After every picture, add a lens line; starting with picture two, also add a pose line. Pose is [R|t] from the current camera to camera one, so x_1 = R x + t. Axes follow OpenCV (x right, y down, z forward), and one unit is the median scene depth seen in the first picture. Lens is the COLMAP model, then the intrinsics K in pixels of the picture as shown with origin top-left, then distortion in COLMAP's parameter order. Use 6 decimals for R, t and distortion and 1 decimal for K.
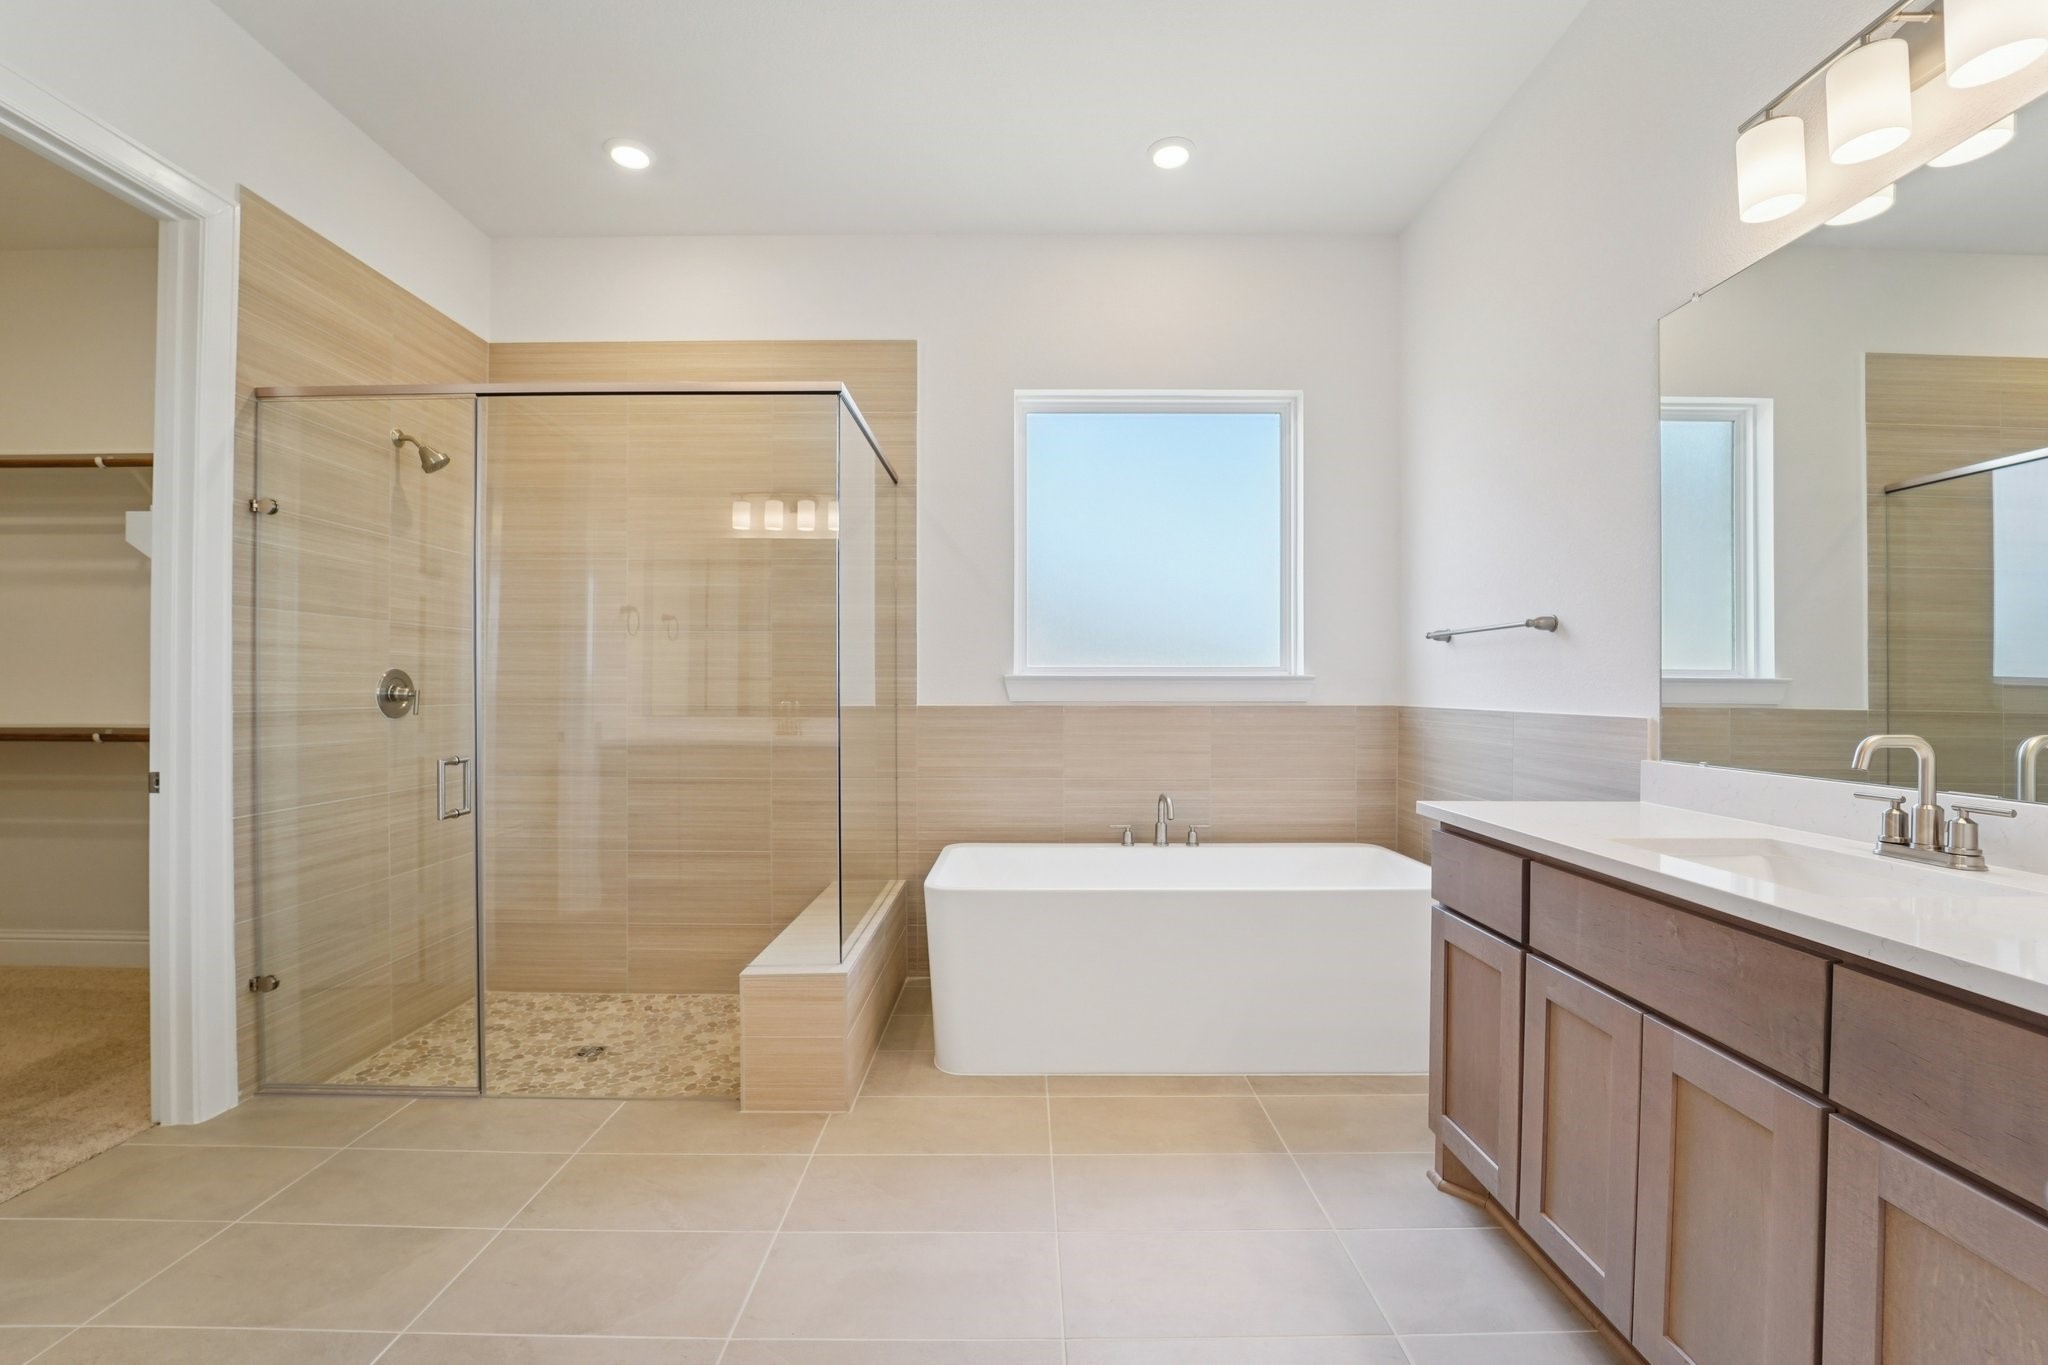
lens RADIAL K [[834.2, 0, 1015.7], [0, 834.2, 688.7], [0, 0, 1]] dist [-0.007423, -0.006036]
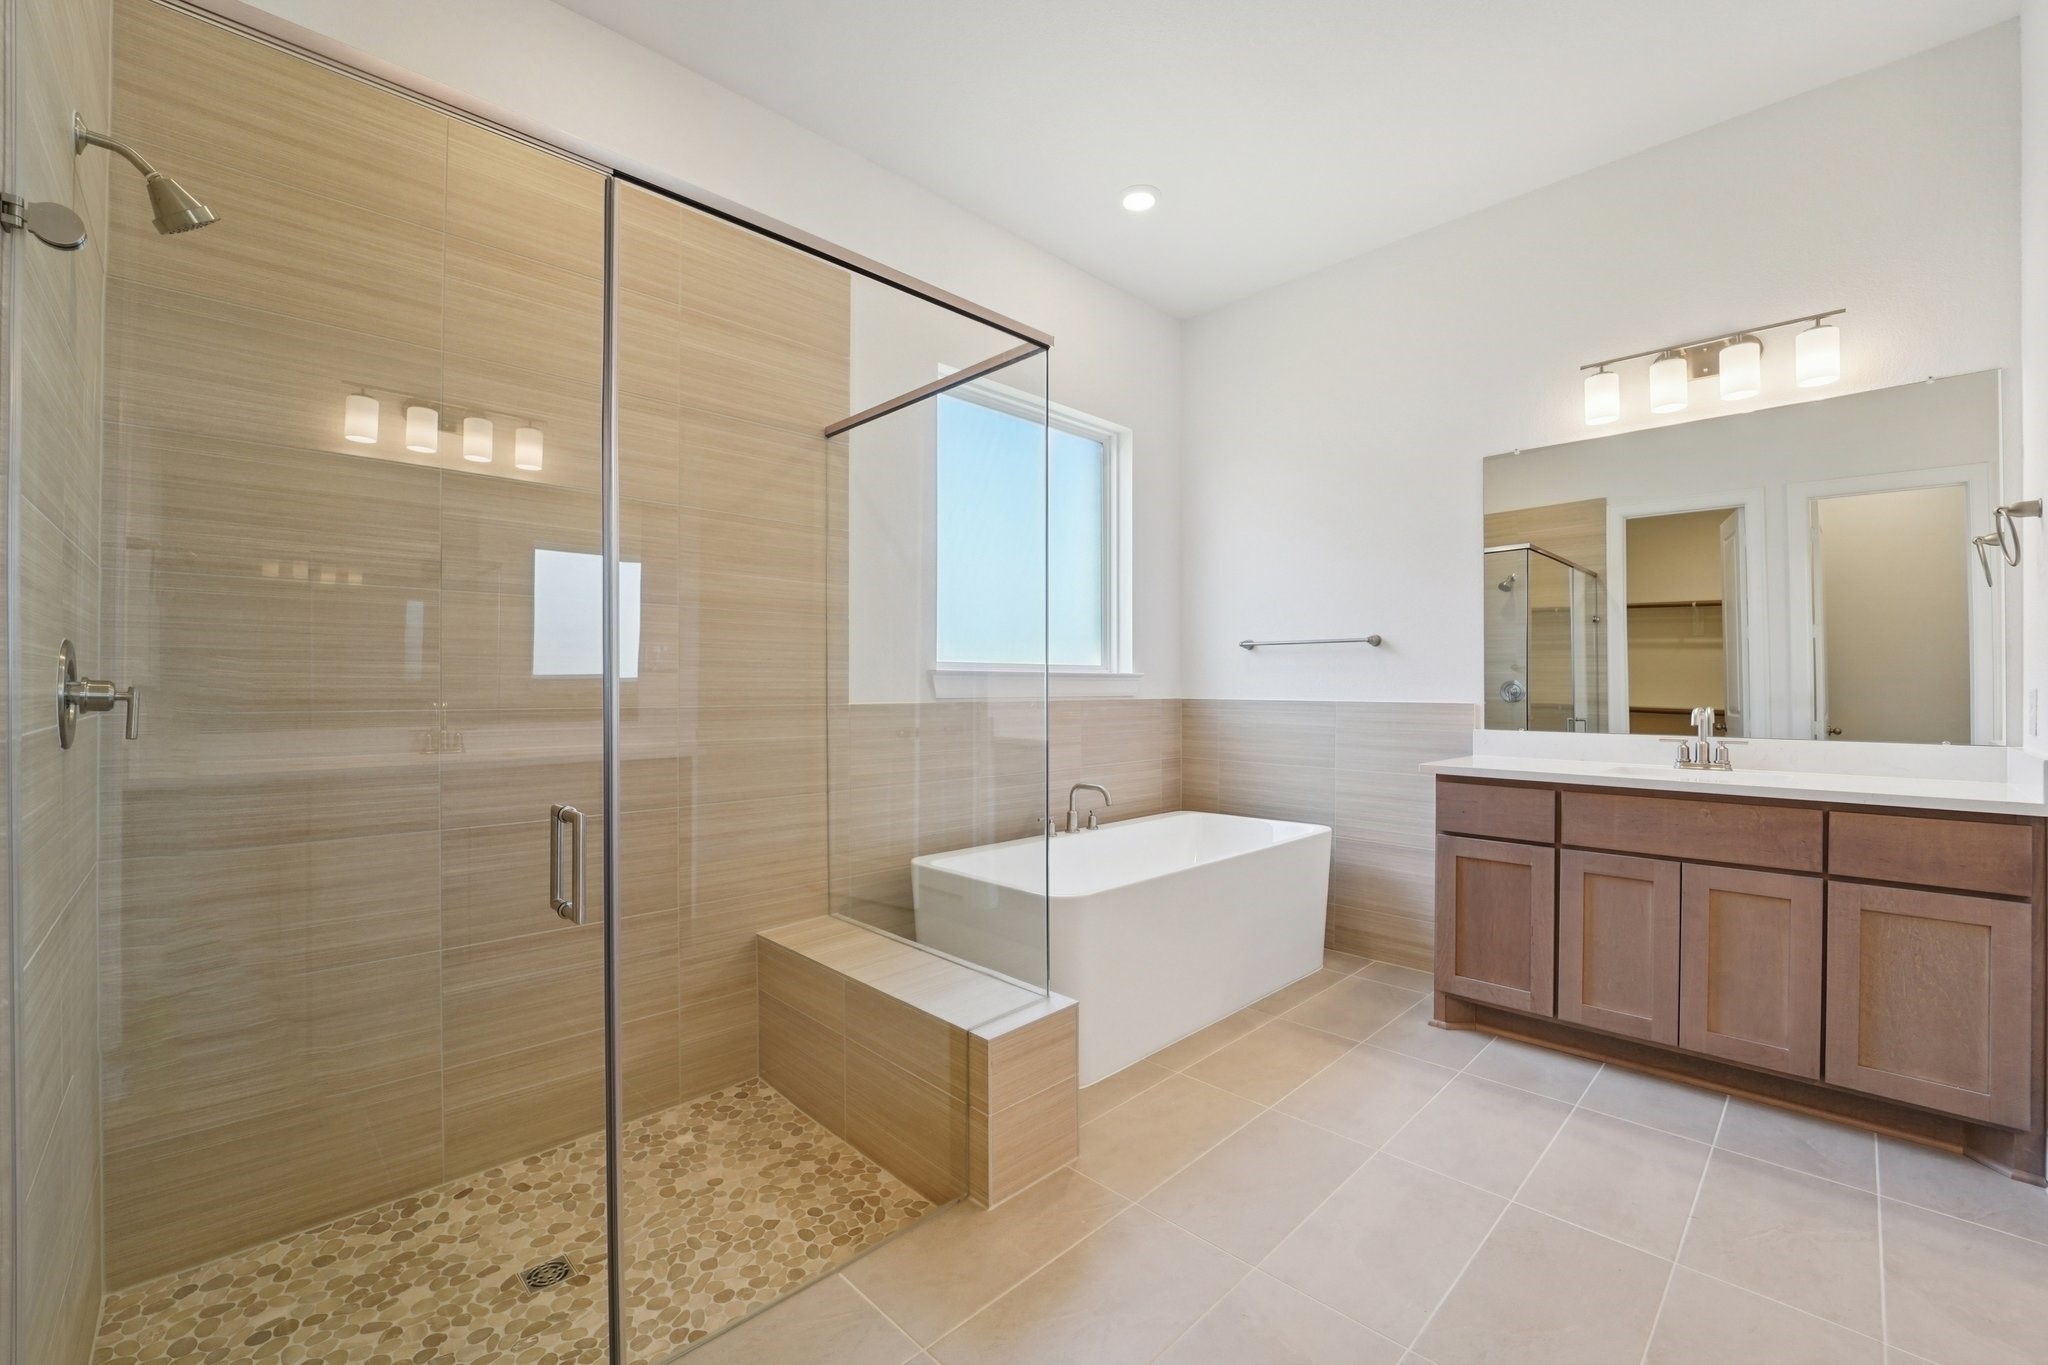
lens RADIAL K [[834.2, 0, 1015.7], [0, 834.2, 688.7], [0, 0, 1]] dist [-0.007423, -0.006036]
pose [[0.714948, -0.001172, 0.699177, -0.621958], [-0.001334, 0.999994, 0.003041, 0.001696], [-0.699177, -0.003107, 0.714942, 0.291329]]
